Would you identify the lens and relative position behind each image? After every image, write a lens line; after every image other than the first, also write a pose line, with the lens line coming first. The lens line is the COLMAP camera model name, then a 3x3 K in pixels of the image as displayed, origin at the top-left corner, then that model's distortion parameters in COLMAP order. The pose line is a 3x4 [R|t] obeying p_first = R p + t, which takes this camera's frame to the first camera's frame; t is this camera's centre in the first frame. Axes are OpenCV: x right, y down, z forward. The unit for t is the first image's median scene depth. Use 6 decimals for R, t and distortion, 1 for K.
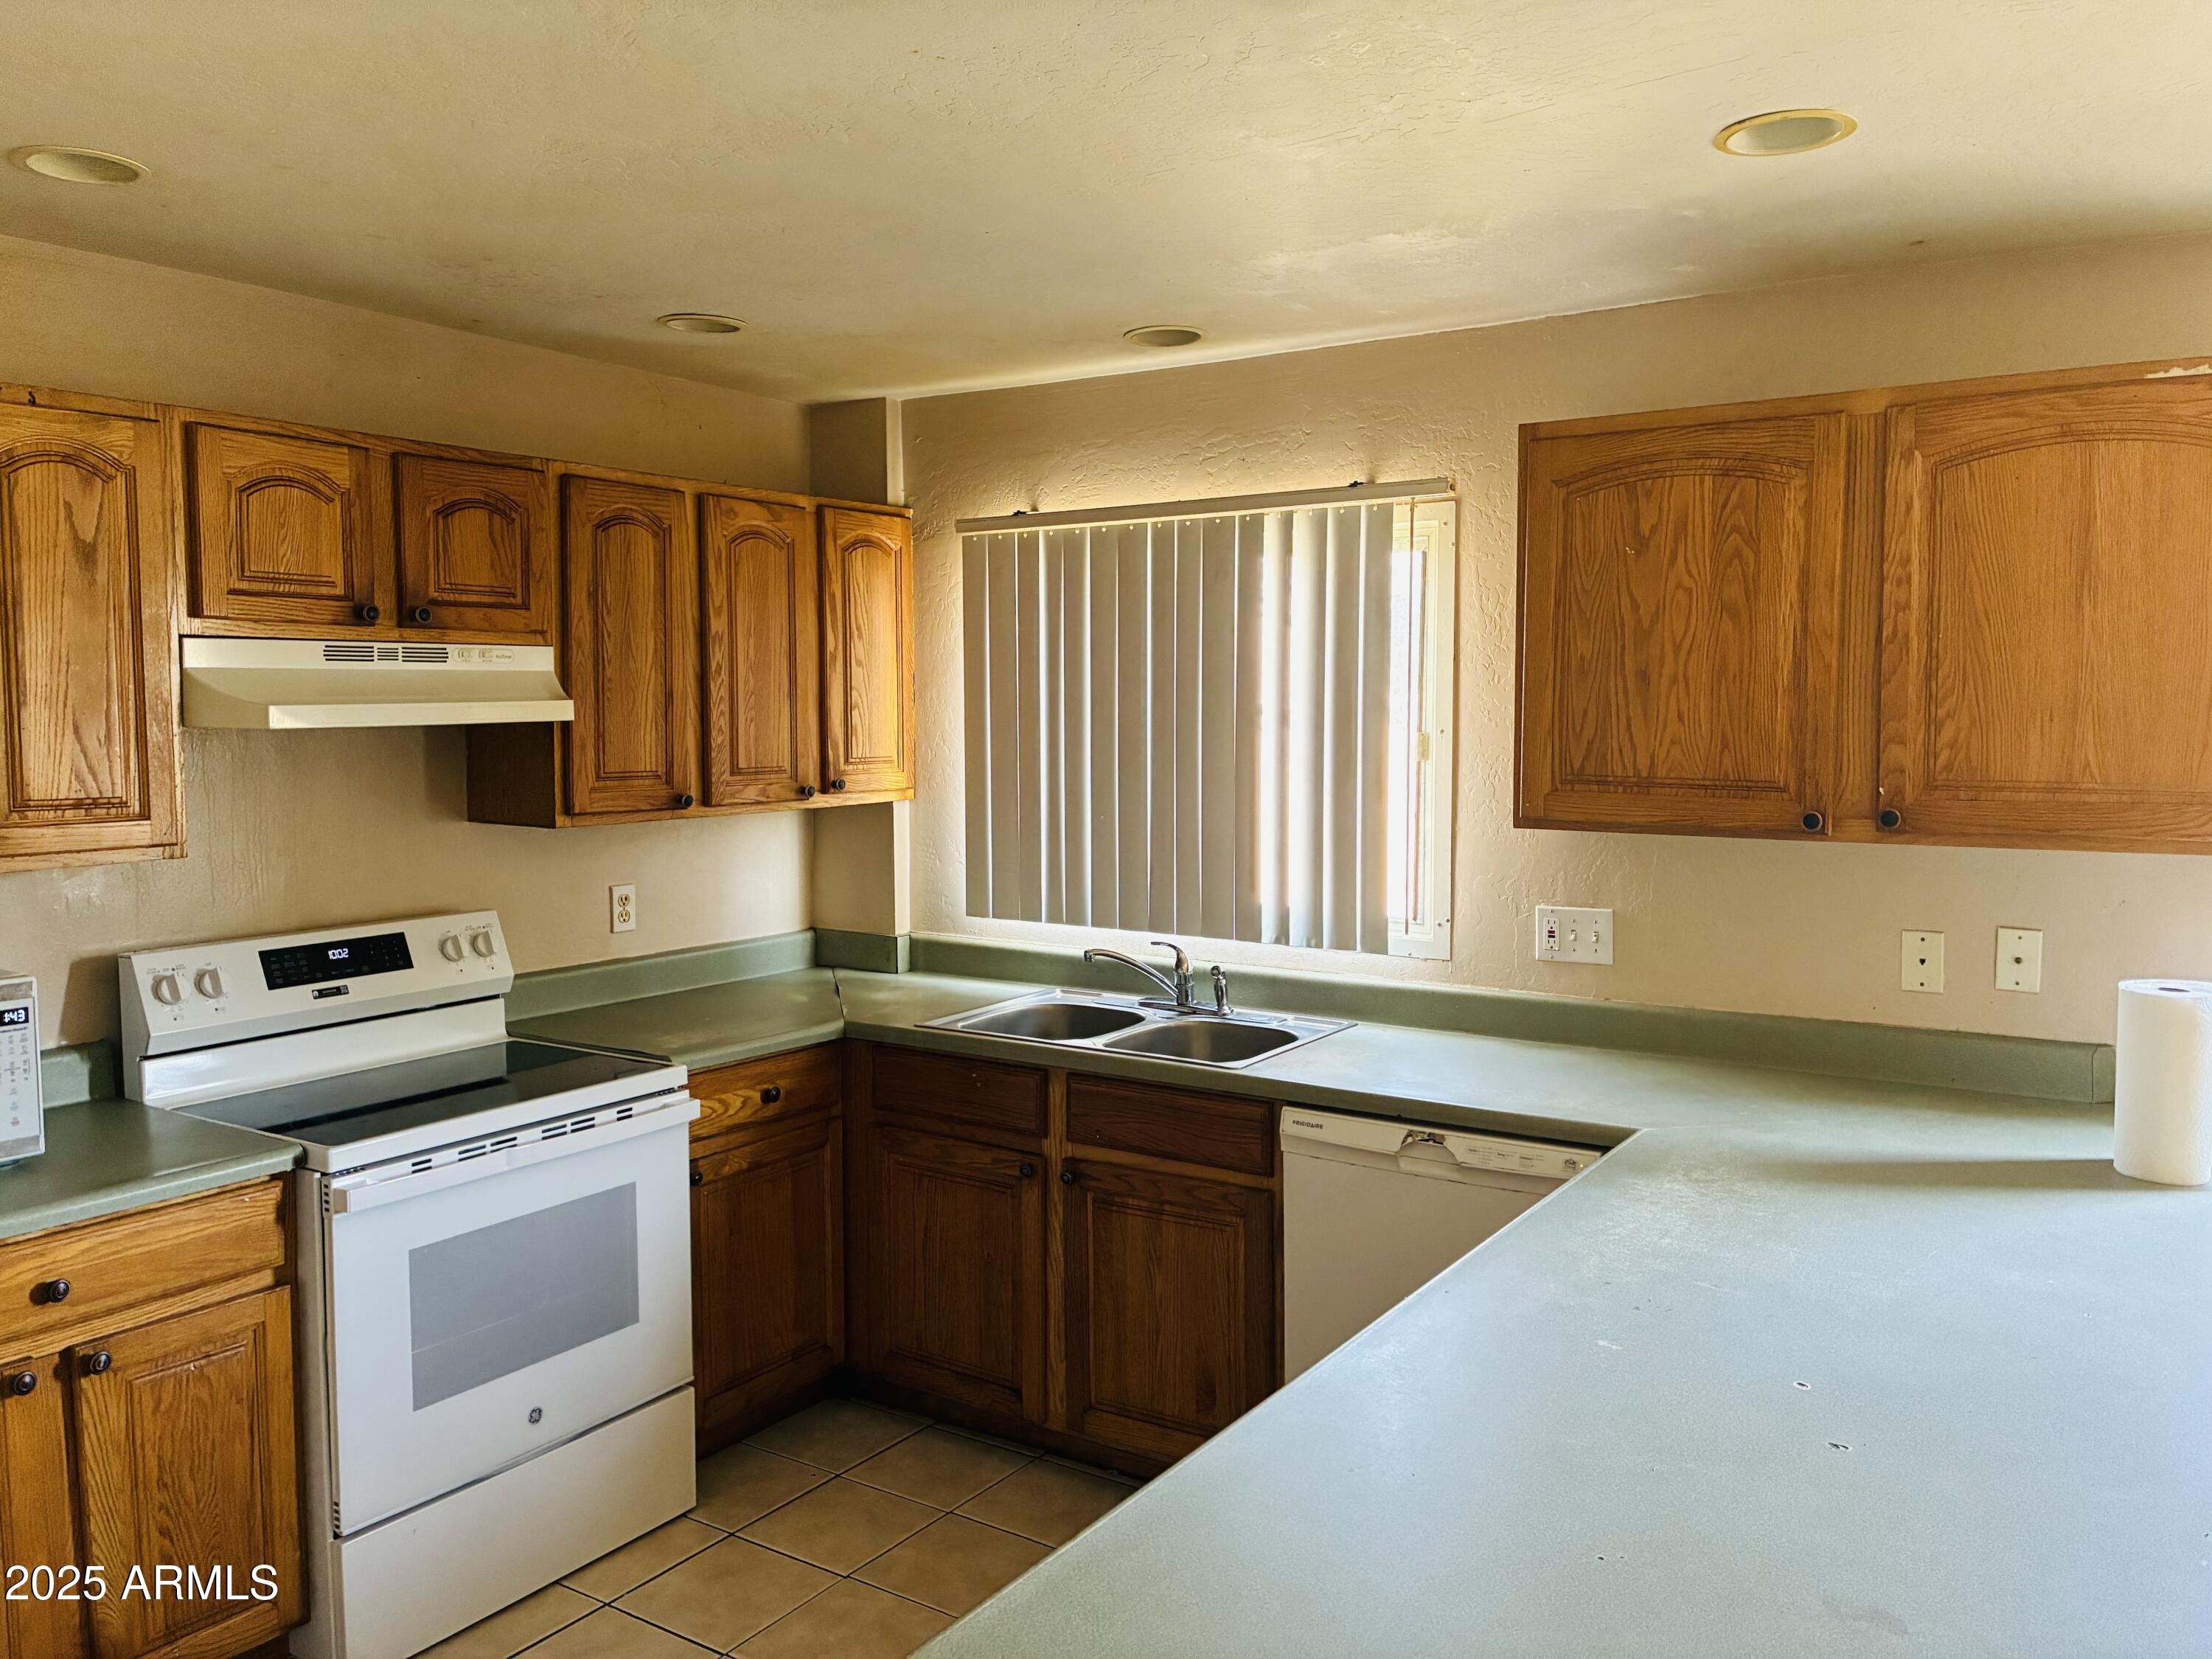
lens RADIAL K [[1689.5, 0, 1106.0], [0, 1689.5, 829.5], [0, 0, 1]] dist [0.050545, -0.054687]
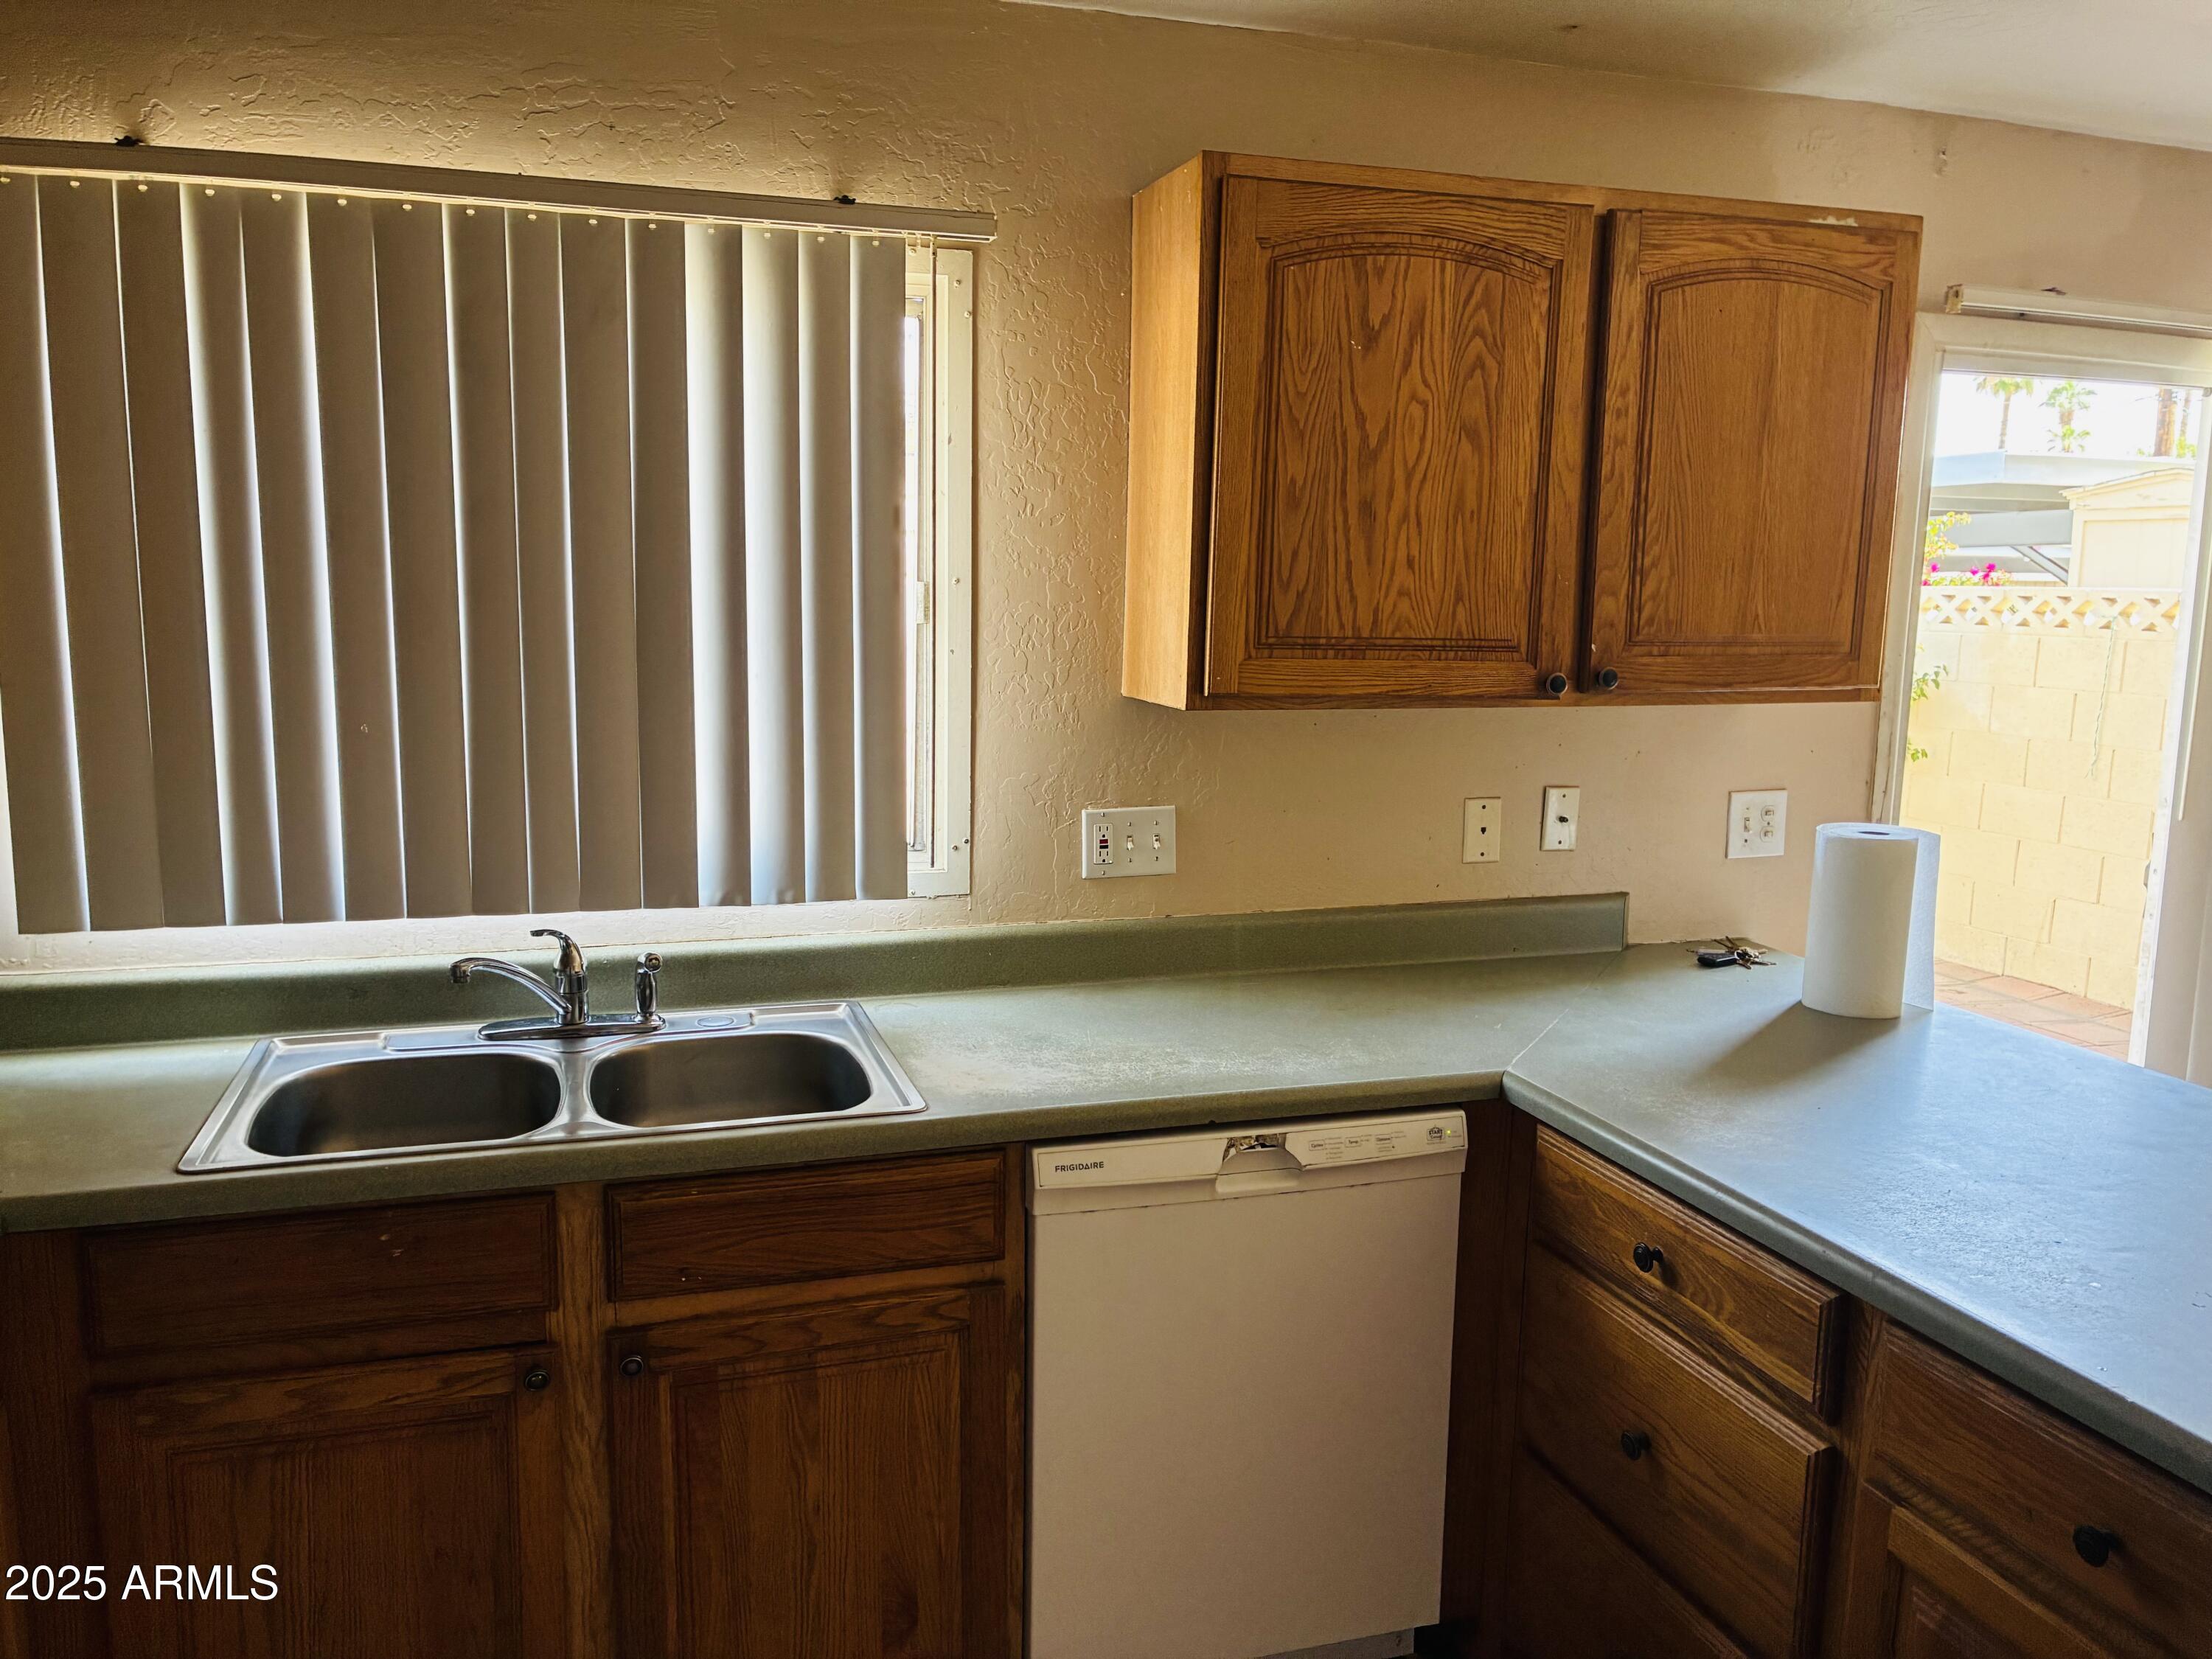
lens RADIAL K [[1689.5, 0, 1106.0], [0, 1689.5, 829.5], [0, 0, 1]] dist [0.050545, -0.054687]
pose [[0.626307, -0.101920, 0.772885, -0.391832], [0.042165, 0.994395, 0.096962, -0.023576], [-0.778435, -0.028139, 0.627094, 0.597690]]
